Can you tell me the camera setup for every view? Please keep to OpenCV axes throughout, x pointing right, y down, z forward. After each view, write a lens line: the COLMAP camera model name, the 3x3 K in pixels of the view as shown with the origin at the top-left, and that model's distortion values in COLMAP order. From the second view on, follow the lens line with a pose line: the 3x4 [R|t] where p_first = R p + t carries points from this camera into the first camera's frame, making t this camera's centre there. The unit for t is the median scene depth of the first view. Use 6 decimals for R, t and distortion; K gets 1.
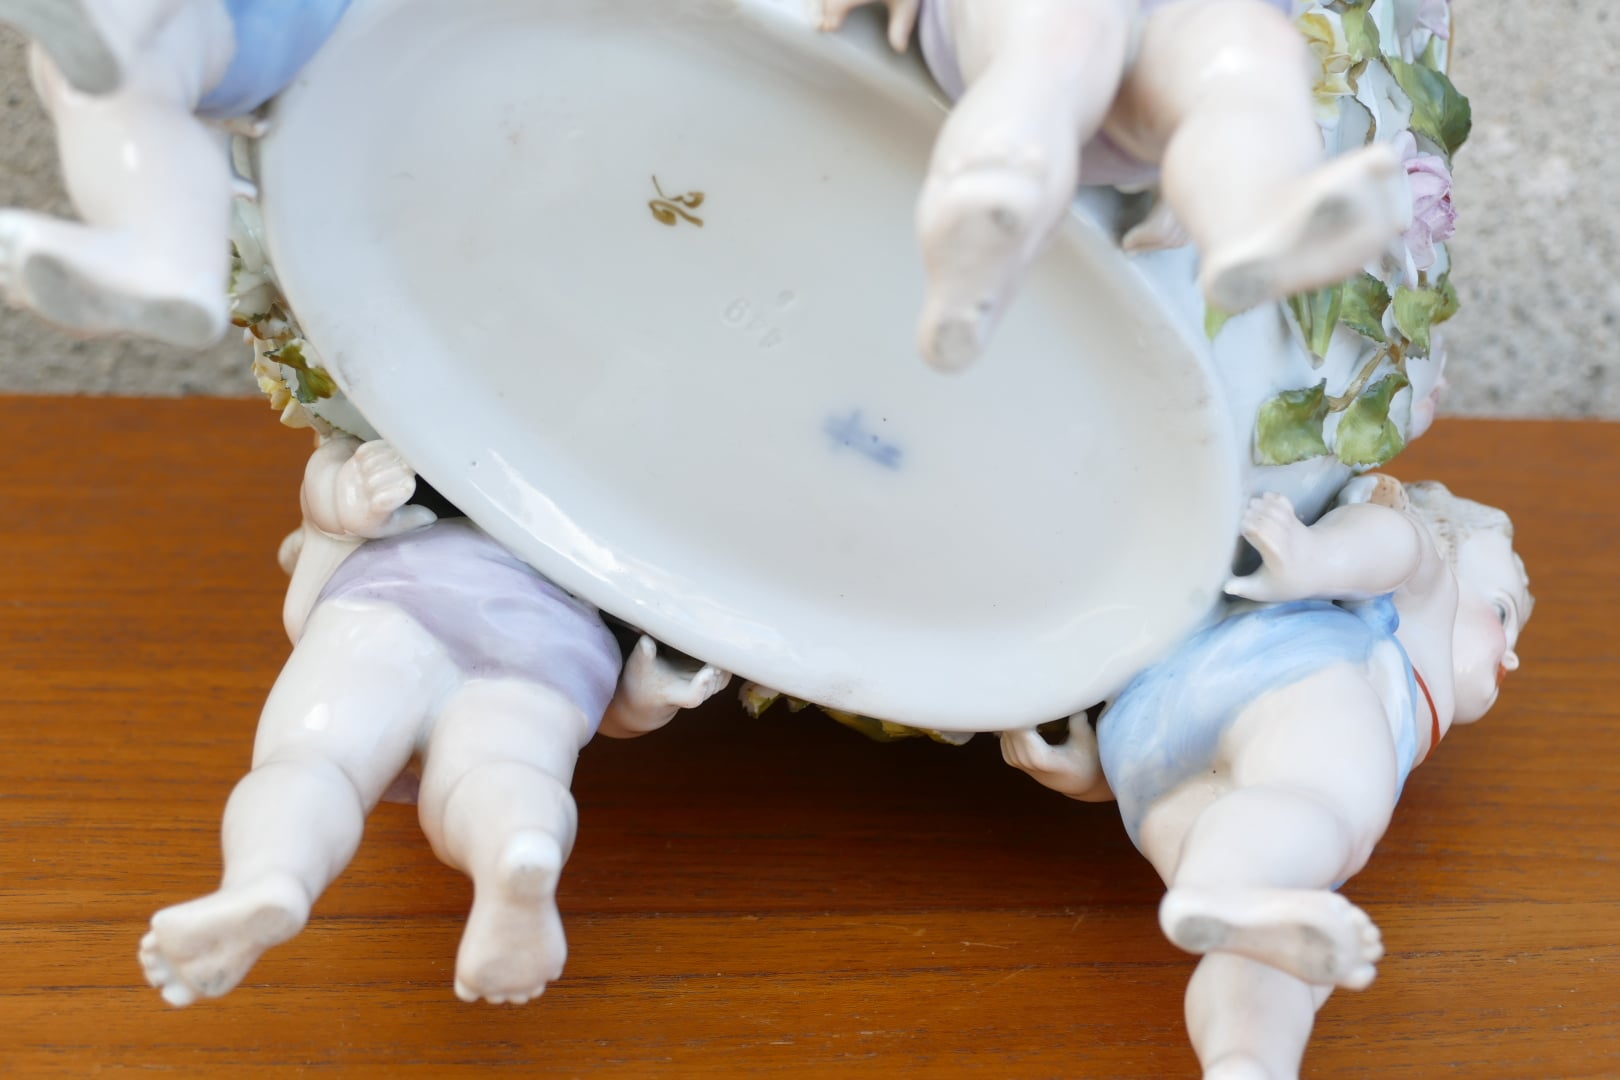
lens RADIAL K [[3916.6, 0, 810.0], [0, 3916.6, 540.0], [0, 0, 1]] dist [-0.197499, -0.569046]
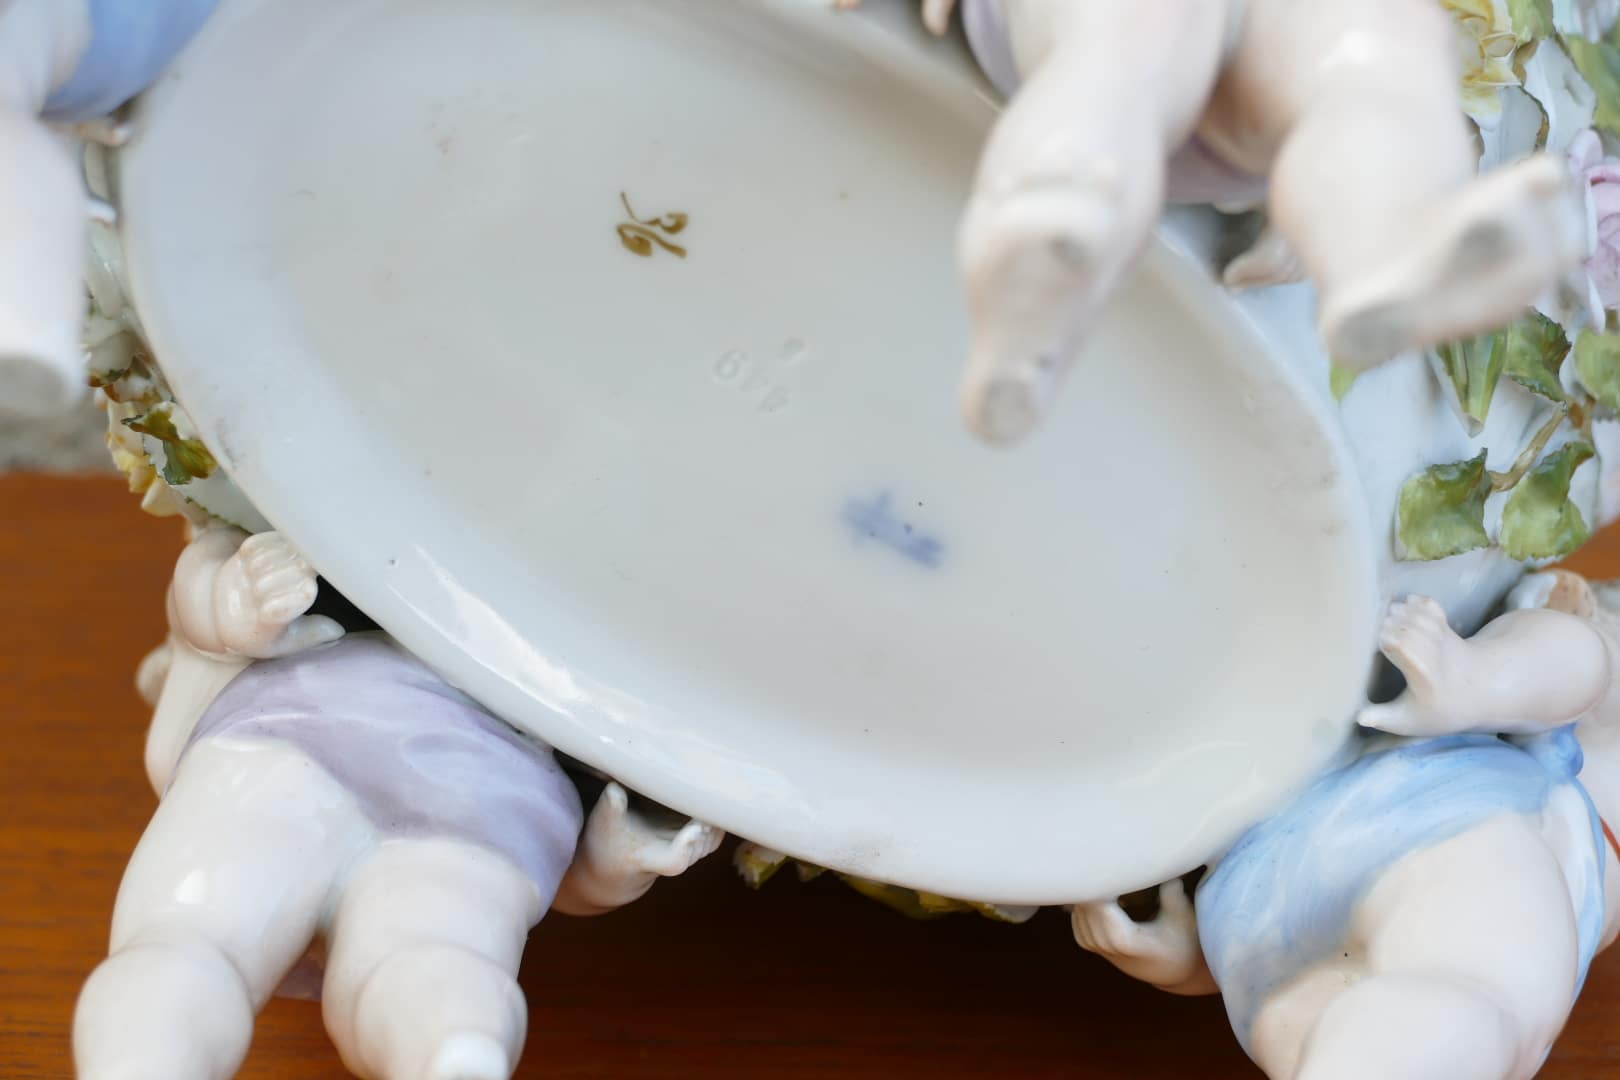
lens RADIAL K [[5552.2, 0, 810.0], [0, 5552.2, 540.0], [0, 0, 1]] dist [-0.371125, -0.977690]
pose [[0.999987, -0.003311, -0.003752, 0.001236], [0.003231, 0.999775, -0.020942, -0.000555], [0.003821, 0.020930, 0.999774, -0.101146]]
